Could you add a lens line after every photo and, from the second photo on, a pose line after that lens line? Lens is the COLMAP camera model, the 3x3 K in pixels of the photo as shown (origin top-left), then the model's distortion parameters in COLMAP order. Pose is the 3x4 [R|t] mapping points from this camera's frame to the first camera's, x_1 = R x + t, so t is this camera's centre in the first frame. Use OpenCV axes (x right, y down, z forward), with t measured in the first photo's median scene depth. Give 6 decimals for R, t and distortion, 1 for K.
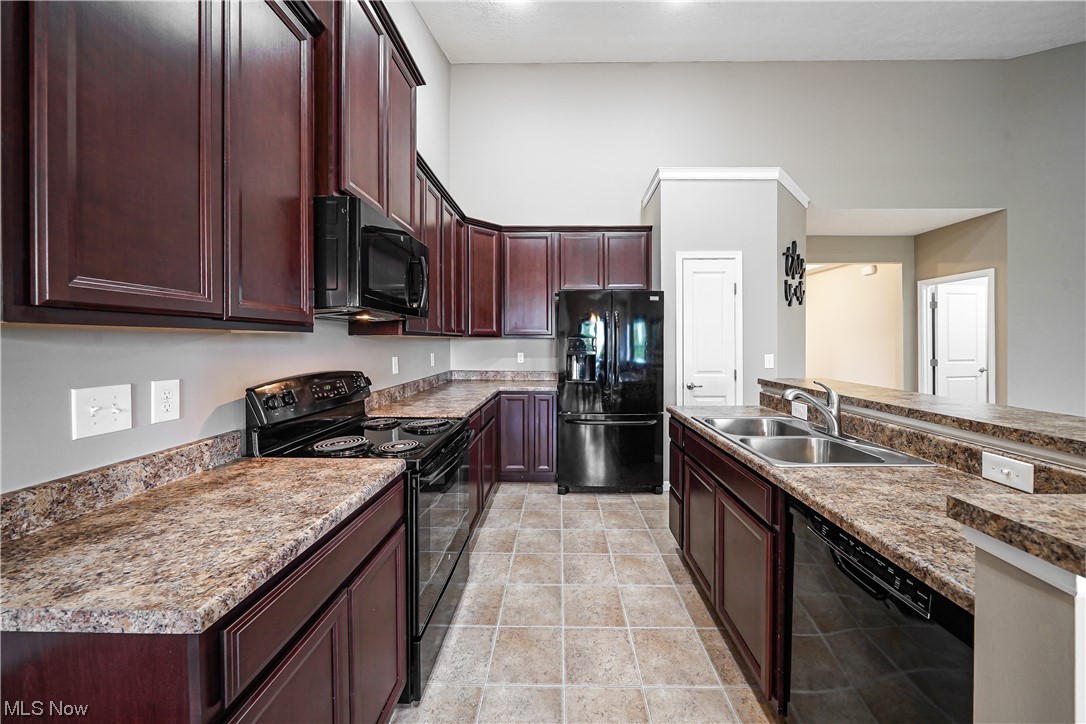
lens RADIAL K [[381.8, 0, 543.9], [0, 381.8, 342.9], [0, 0, 1]] dist [-0.016856, -0.000005]
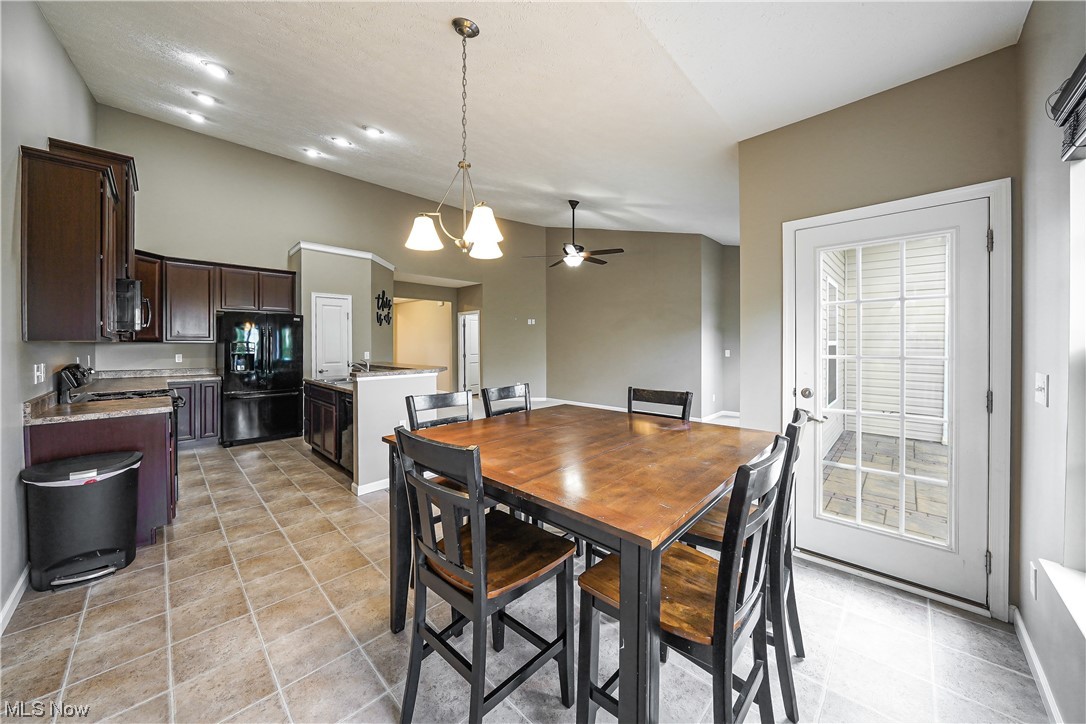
lens RADIAL K [[381.8, 0, 543.9], [0, 381.8, 342.9], [0, 0, 1]] dist [-0.016856, -0.000005]
pose [[0.668214, 0.000464, 0.743969, -0.196939], [0.006592, 0.999957, -0.006545, 0.004171], [-0.743940, 0.009277, 0.668182, -0.810519]]
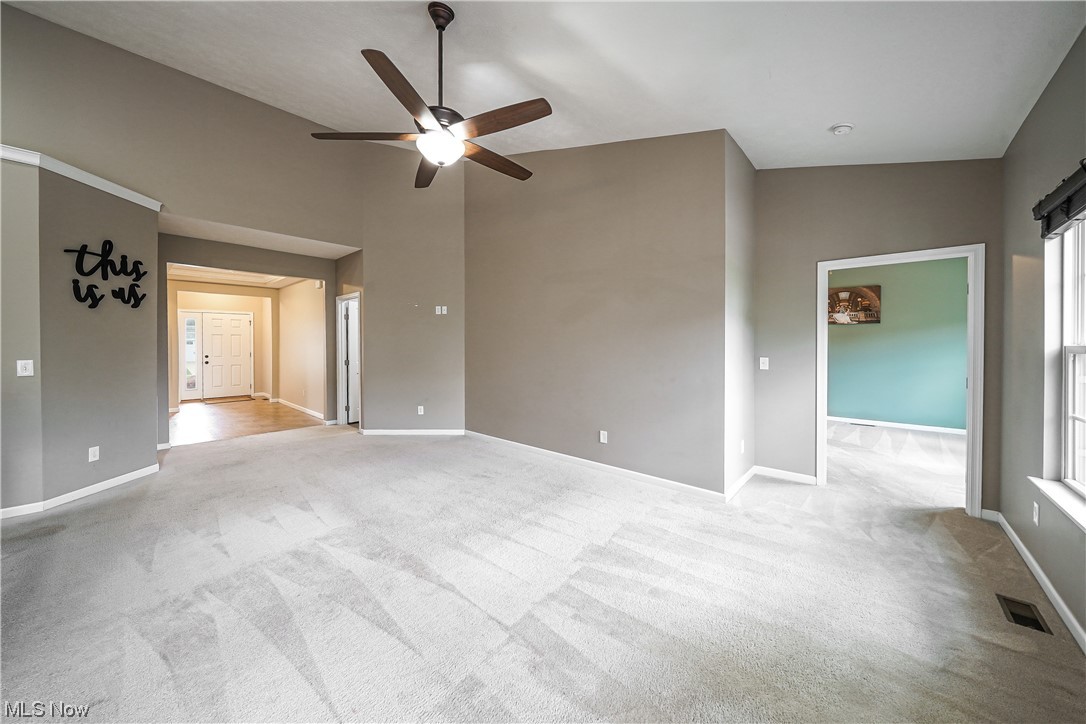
lens RADIAL K [[377.4, 0, 528.6], [0, 377.4, 346.5], [0, 0, 1]] dist [-0.000021, -0.000003]
pose [[0.669622, -0.003049, 0.742695, 0.650259], [0.002853, 0.999995, 0.001533, -0.001079], [-0.742696, 0.001093, 0.669628, -0.416383]]
